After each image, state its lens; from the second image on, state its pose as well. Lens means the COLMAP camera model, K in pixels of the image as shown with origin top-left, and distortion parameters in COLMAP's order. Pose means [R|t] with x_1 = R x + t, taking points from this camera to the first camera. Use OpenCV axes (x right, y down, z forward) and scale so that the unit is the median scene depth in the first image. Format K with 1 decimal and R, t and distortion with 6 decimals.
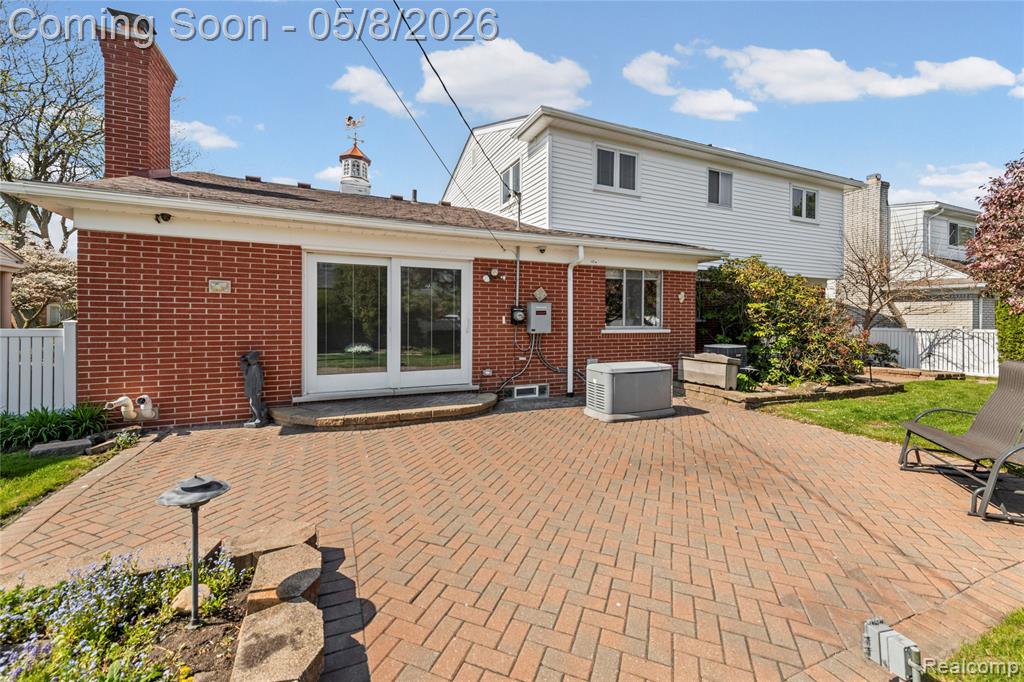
lens RADIAL K [[414.6, 0, 510.6], [0, 414.6, 335.2], [0, 0, 1]] dist [0.009193, -0.000104]
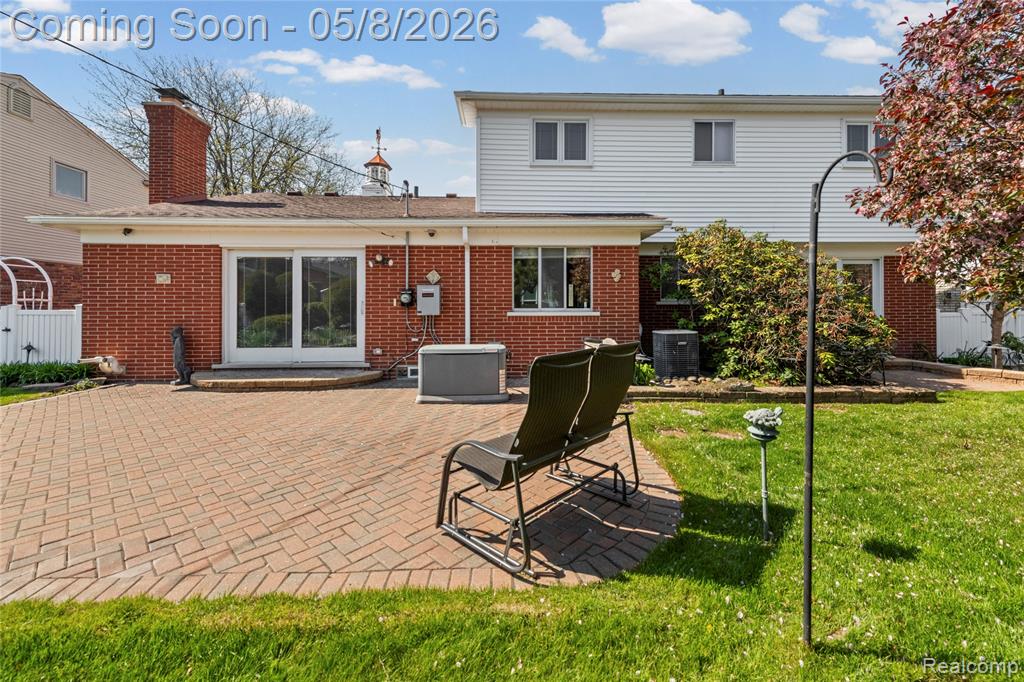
lens RADIAL K [[414.1, 0, 491.7], [0, 414.1, 318.1], [0, 0, 1]] dist [0.009351, -0.000142]
pose [[0.926885, 0.002583, -0.375338, 0.604544], [-0.008005, 0.999885, -0.012886, 0.014683], [0.375261, 0.014948, 0.926799, 0.115795]]
